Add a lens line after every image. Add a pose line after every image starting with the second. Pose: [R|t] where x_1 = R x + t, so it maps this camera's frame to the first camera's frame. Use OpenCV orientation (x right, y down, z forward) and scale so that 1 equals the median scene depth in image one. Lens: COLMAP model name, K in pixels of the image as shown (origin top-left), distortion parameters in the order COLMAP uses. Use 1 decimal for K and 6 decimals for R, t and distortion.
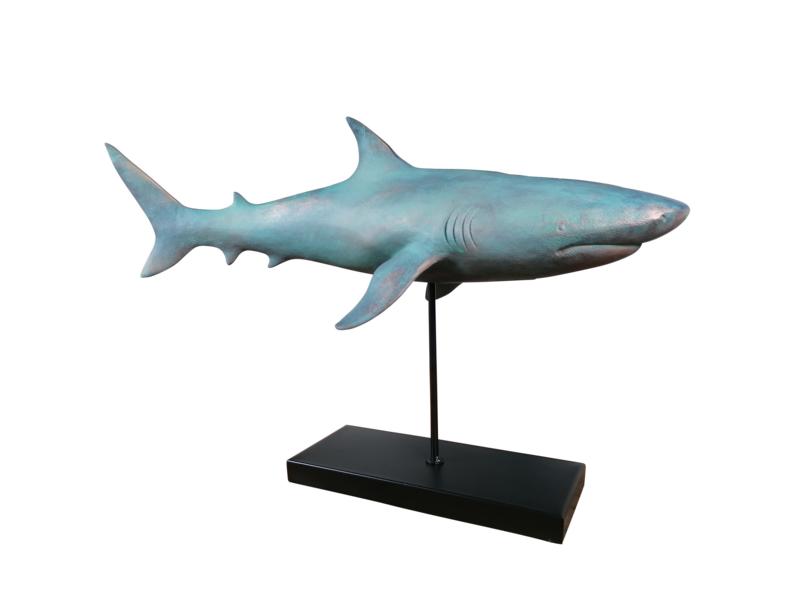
lens RADIAL K [[588.3, 0, 400.0], [0, 588.3, 300.0], [0, 0, 1]] dist [0.000786, -0.000230]
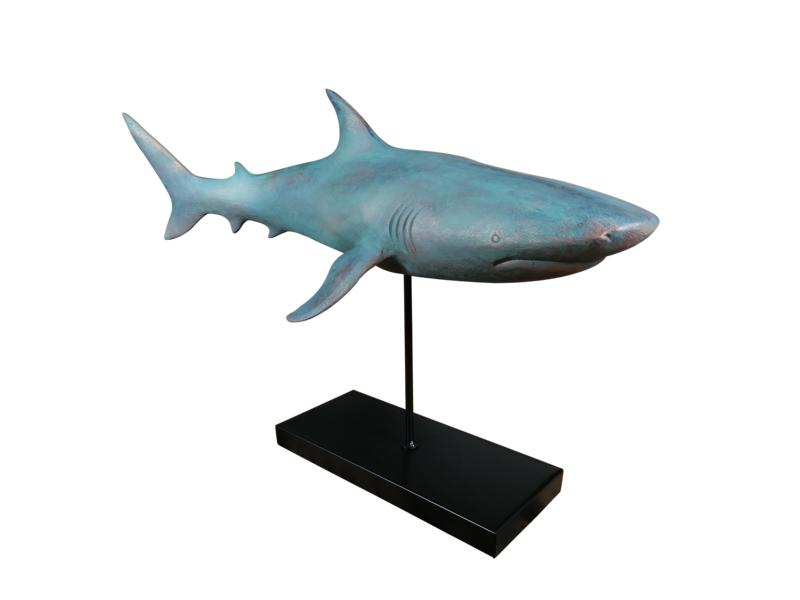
lens RADIAL K [[588.3, 0, 400.0], [0, 588.3, 300.0], [0, 0, 1]] dist [0.000786, -0.000230]
pose [[0.969361, 0.072609, -0.234665, 0.269089], [-0.037454, 0.987833, 0.150938, -0.123863], [0.242770, -0.137525, 0.960286, 0.074237]]
